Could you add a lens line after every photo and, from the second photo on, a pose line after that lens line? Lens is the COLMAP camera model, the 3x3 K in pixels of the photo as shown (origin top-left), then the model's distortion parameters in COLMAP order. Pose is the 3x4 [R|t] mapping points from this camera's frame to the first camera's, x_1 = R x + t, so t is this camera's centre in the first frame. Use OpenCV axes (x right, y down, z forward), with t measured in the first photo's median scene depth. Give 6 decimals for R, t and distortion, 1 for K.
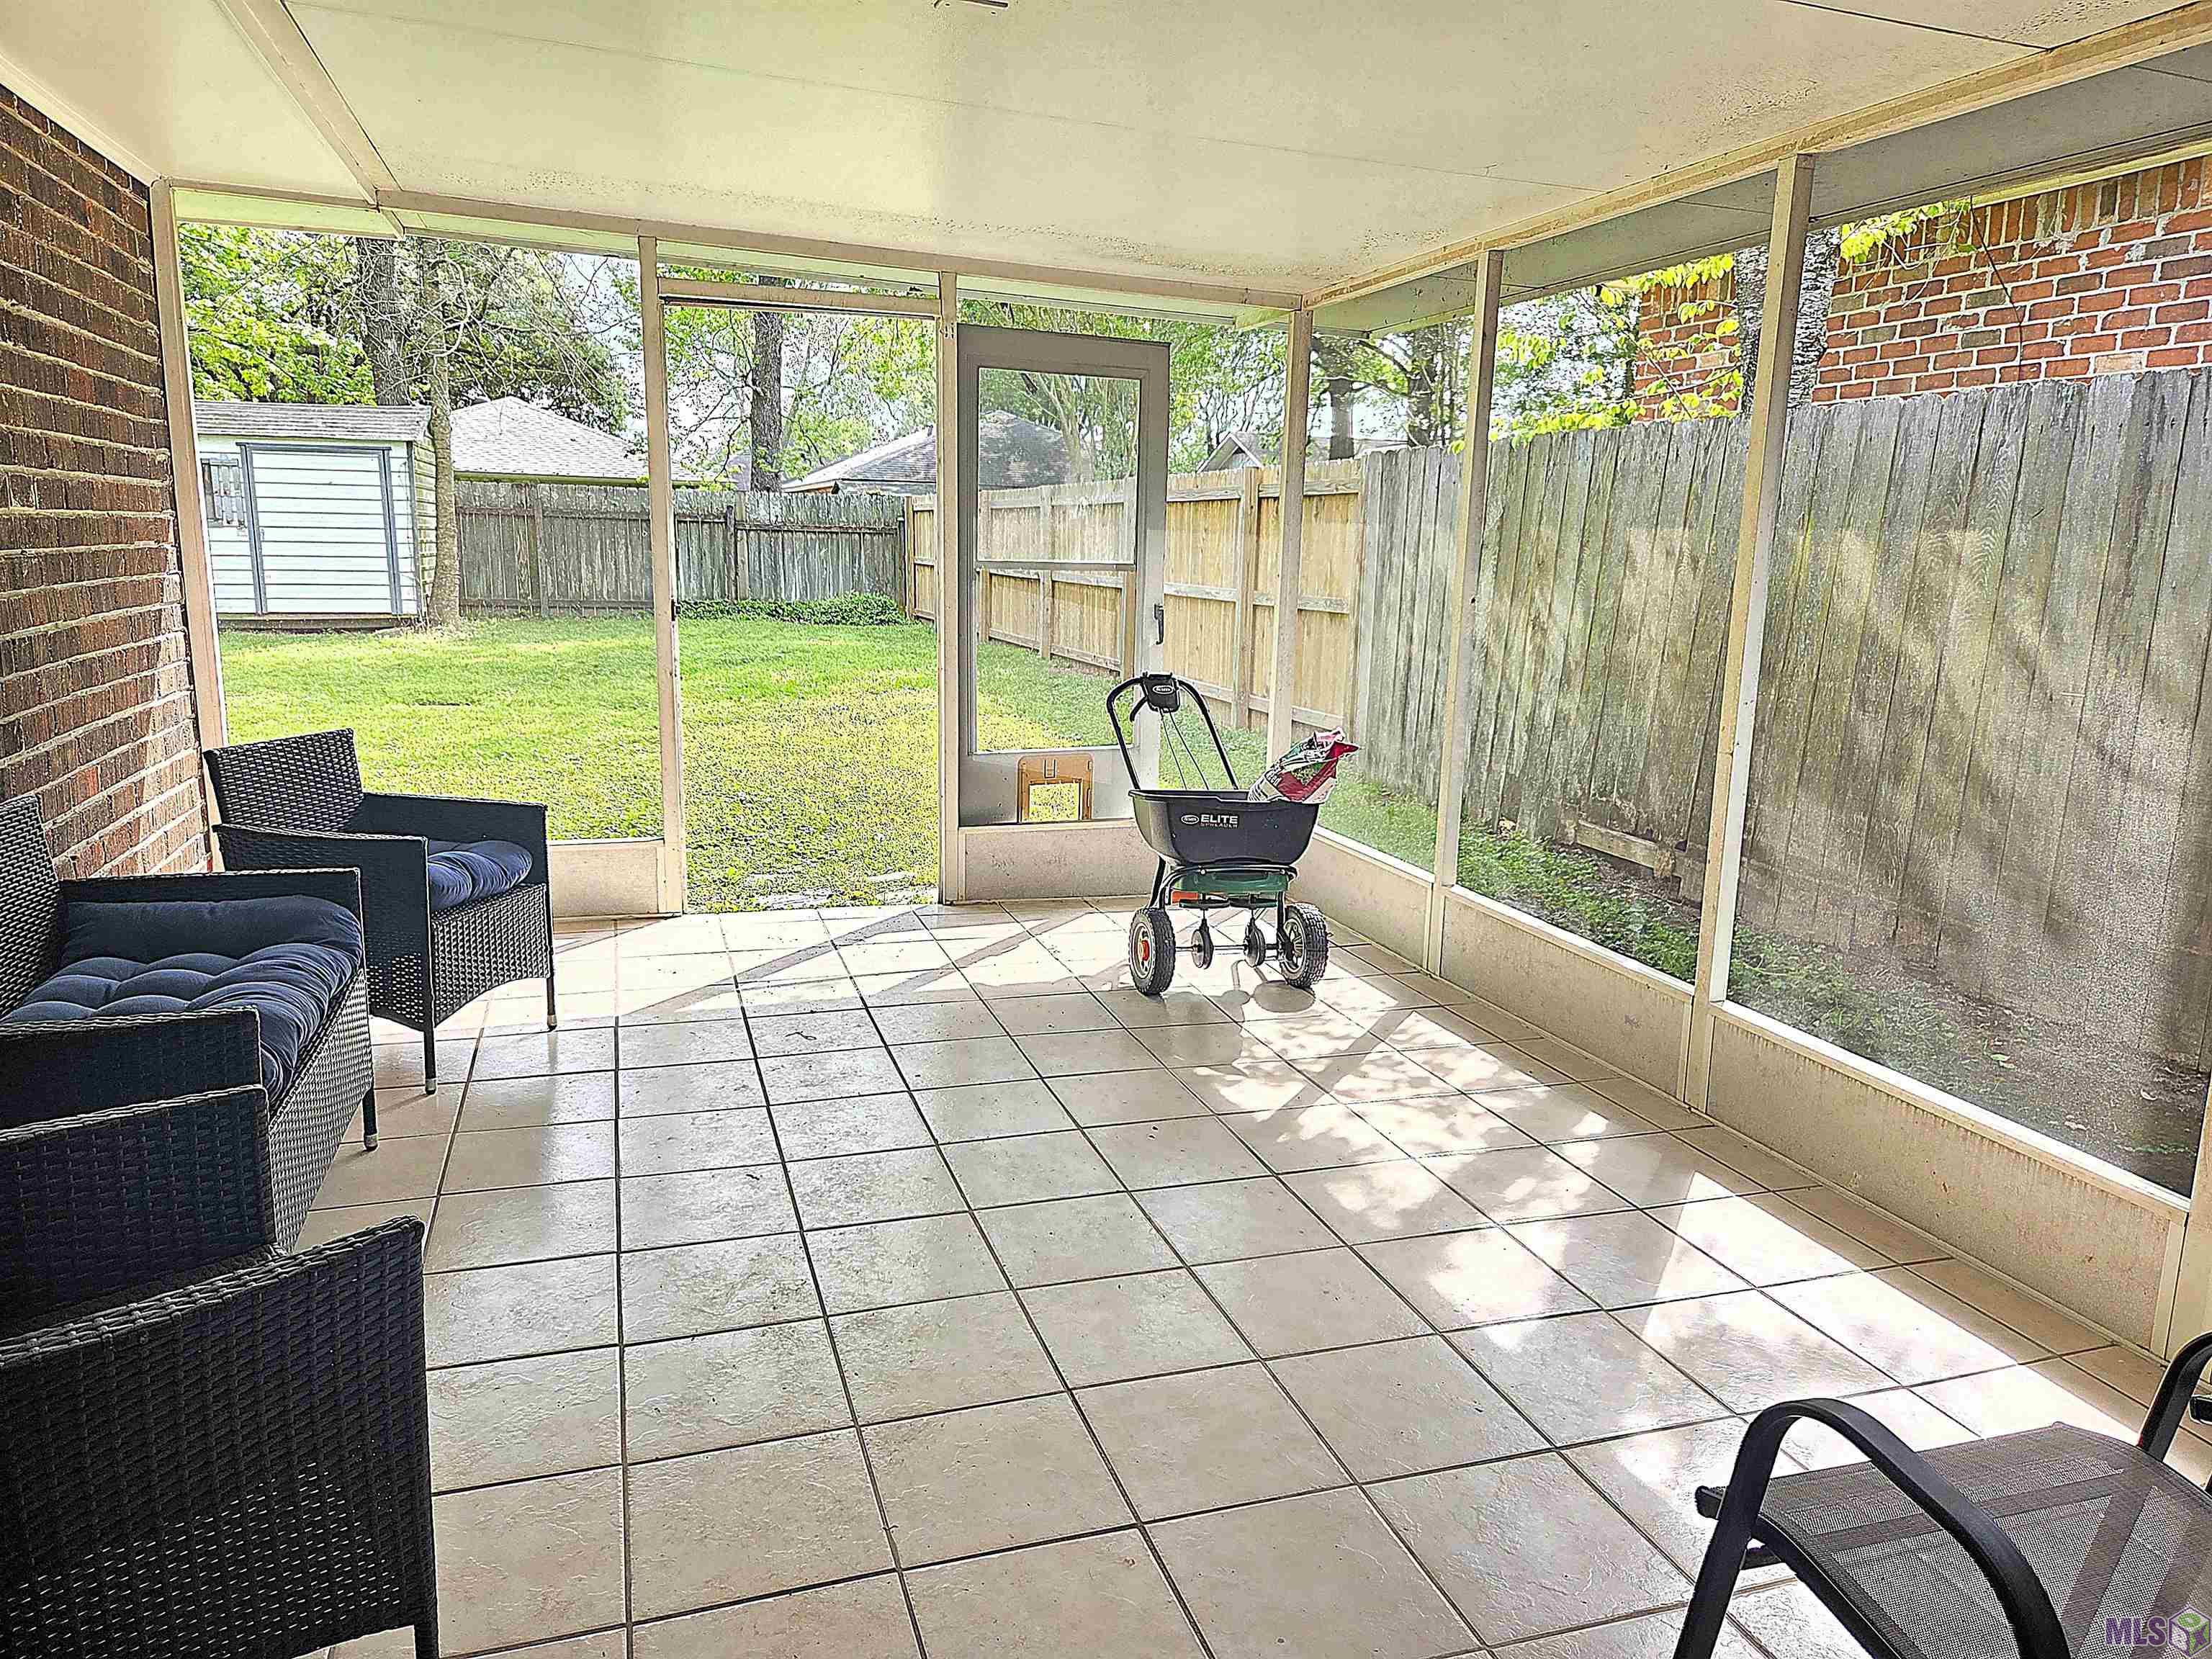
lens RADIAL K [[1488.0, 0, 1109.0], [0, 1488.0, 835.1], [0, 0, 1]] dist [0.008923, 0.001498]
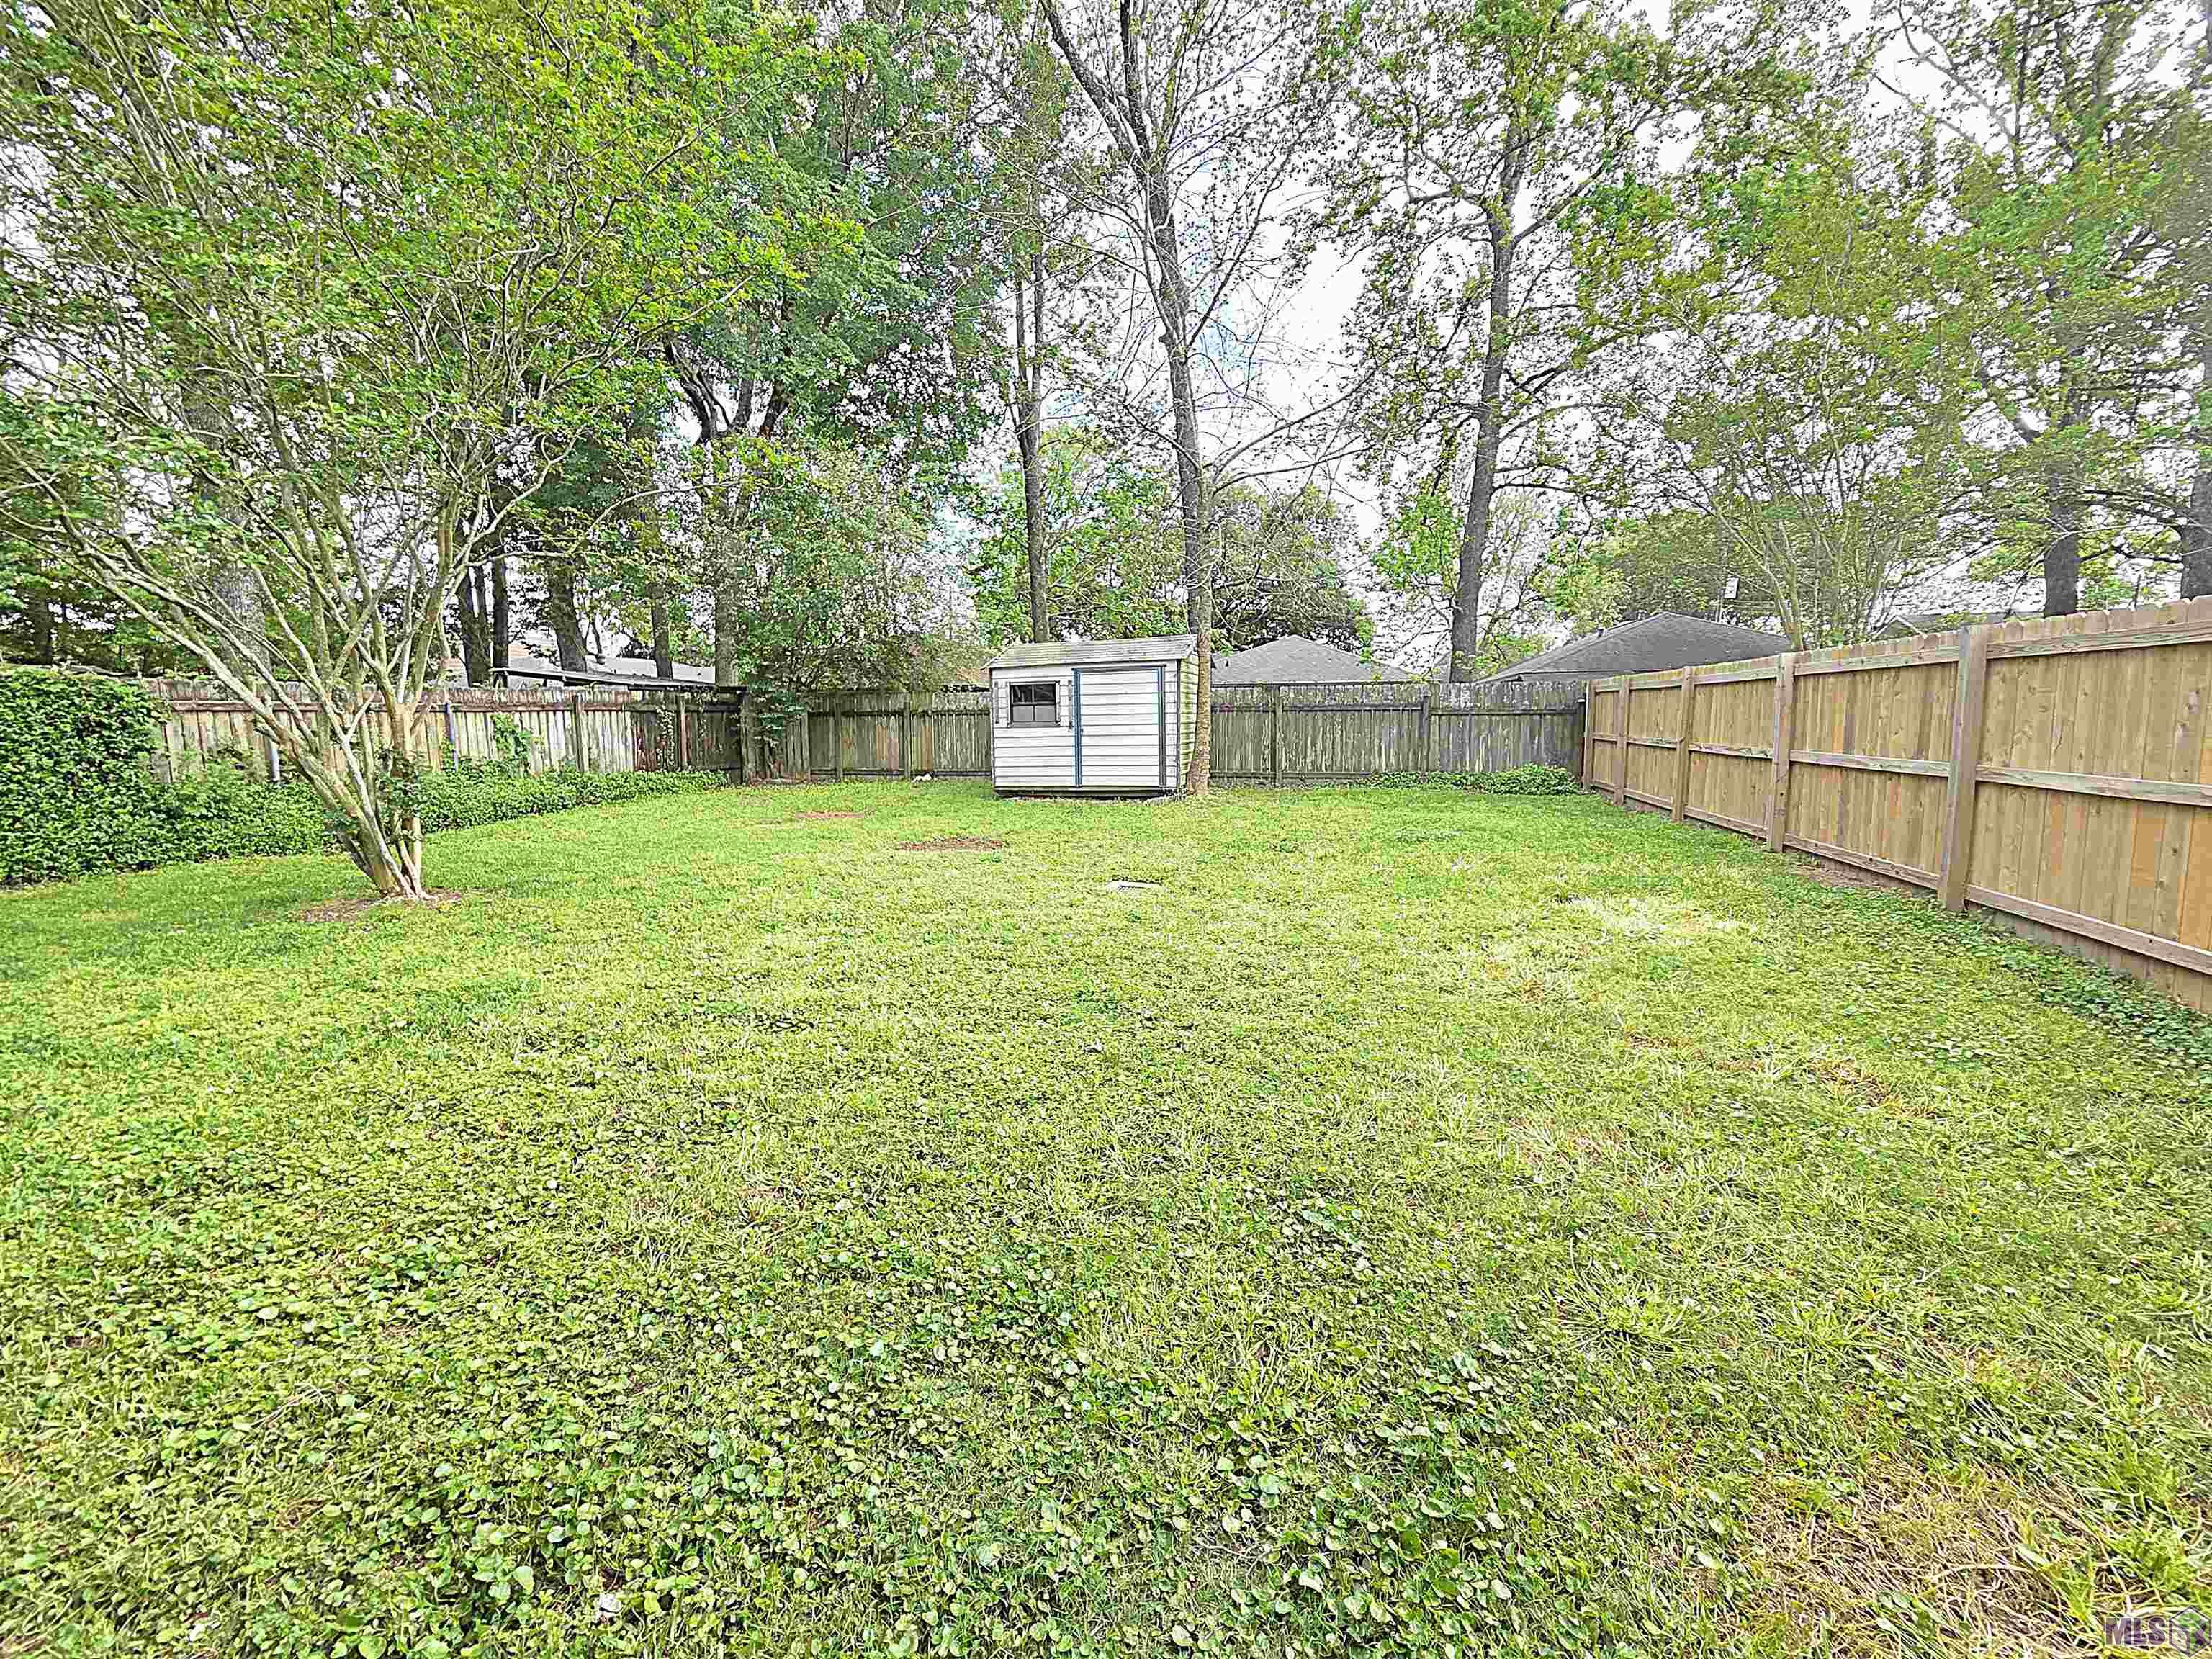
lens RADIAL K [[892.6, 0, 1112.6], [0, 892.6, 830.5], [0, 0, 1]] dist [-0.000896, -0.000020]
pose [[0.826743, 0.037821, -0.561307, -0.062742], [-0.079402, 0.995595, -0.049867, -0.065678], [0.556948, 0.085796, 0.826104, 0.315514]]
